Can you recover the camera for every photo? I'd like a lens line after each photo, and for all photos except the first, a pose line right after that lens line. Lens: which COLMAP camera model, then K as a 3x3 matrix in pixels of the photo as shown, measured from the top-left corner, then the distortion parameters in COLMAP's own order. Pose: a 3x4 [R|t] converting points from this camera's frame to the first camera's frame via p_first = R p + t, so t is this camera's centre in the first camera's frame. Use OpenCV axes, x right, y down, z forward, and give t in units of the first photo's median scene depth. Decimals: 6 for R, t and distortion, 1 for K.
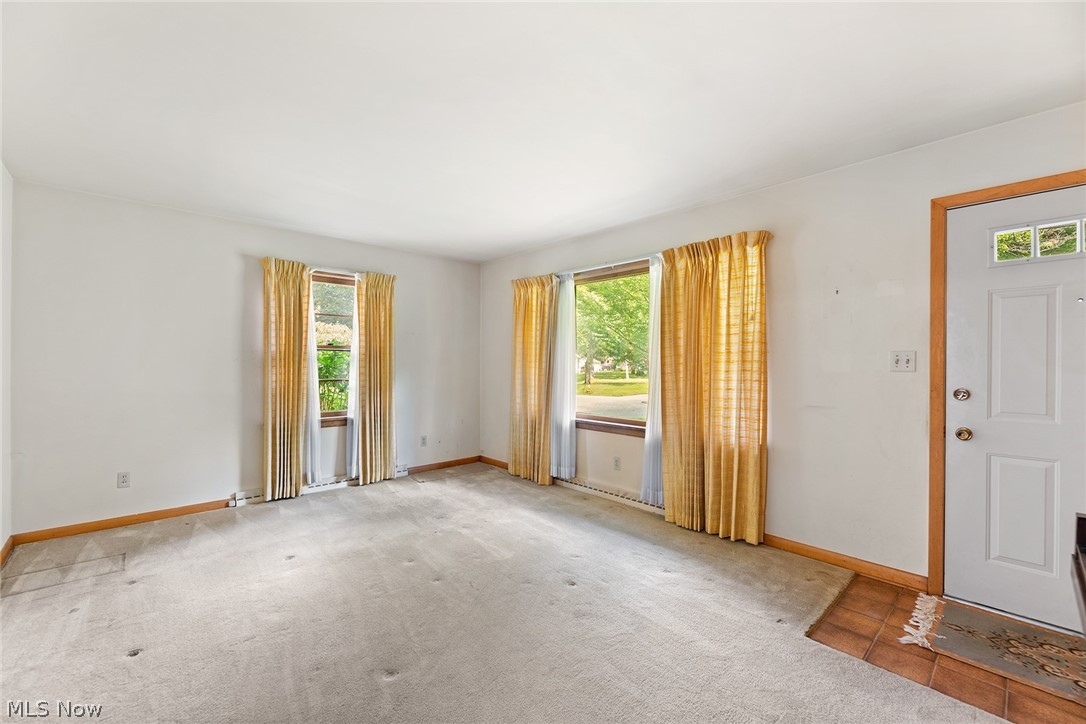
lens RADIAL K [[444.4, 0, 552.0], [0, 444.4, 365.6], [0, 0, 1]] dist [-0.001311, 0.000758]
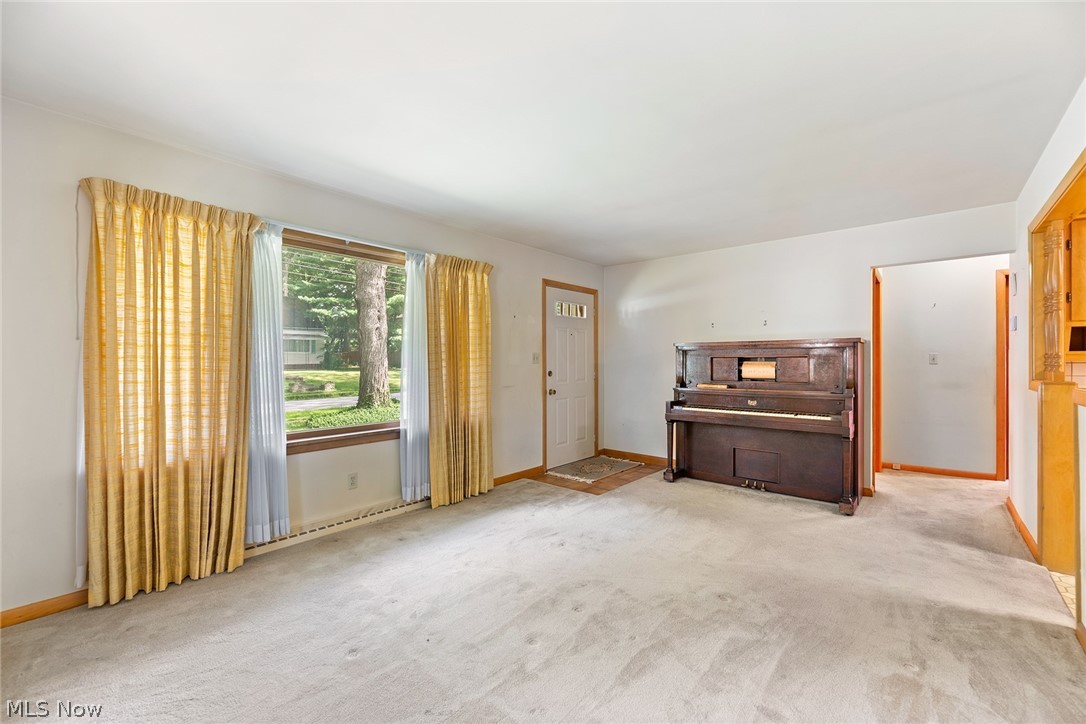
lens RADIAL K [[444.4, 0, 532.1], [0, 444.4, 364.0], [0, 0, 1]] dist [-0.001311, 0.000758]
pose [[-0.079015, -0.011141, 0.996811, -1.105951], [0.010513, 0.999873, 0.012009, -0.007694], [-0.996818, 0.011428, -0.078887, 1.146335]]
